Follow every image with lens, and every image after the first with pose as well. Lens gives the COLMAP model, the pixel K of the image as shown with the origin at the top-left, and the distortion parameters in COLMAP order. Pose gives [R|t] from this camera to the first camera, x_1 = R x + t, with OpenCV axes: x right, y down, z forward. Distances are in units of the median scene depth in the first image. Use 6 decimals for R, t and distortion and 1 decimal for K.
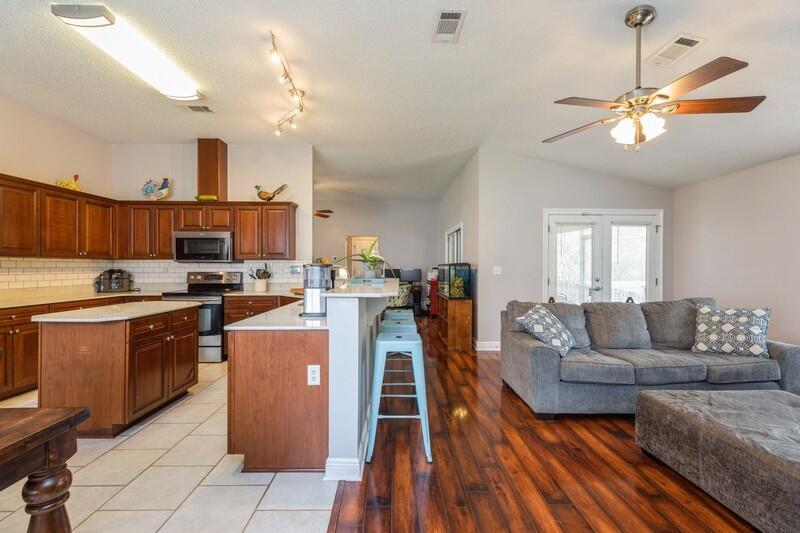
lens RADIAL K [[358.0, 0, 397.4], [0, 358.0, 265.0], [0, 0, 1]] dist [0.008455, -0.000250]
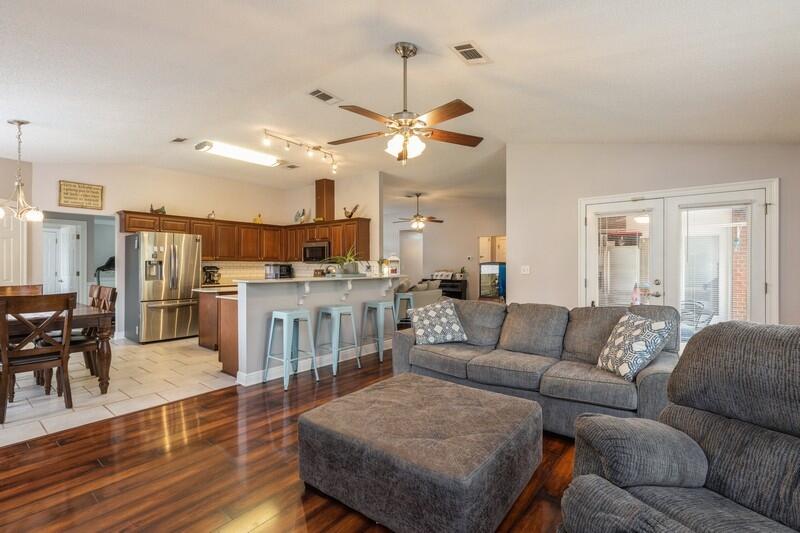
lens RADIAL K [[358.0, 0, 390.1], [0, 358.0, 263.1], [0, 0, 1]] dist [0.008455, -0.000250]
pose [[0.773744, -0.006269, -0.633467, 0.655283], [0.003585, 0.999978, -0.005518, 0.002279], [0.633488, 0.001998, 0.773750, 0.037074]]
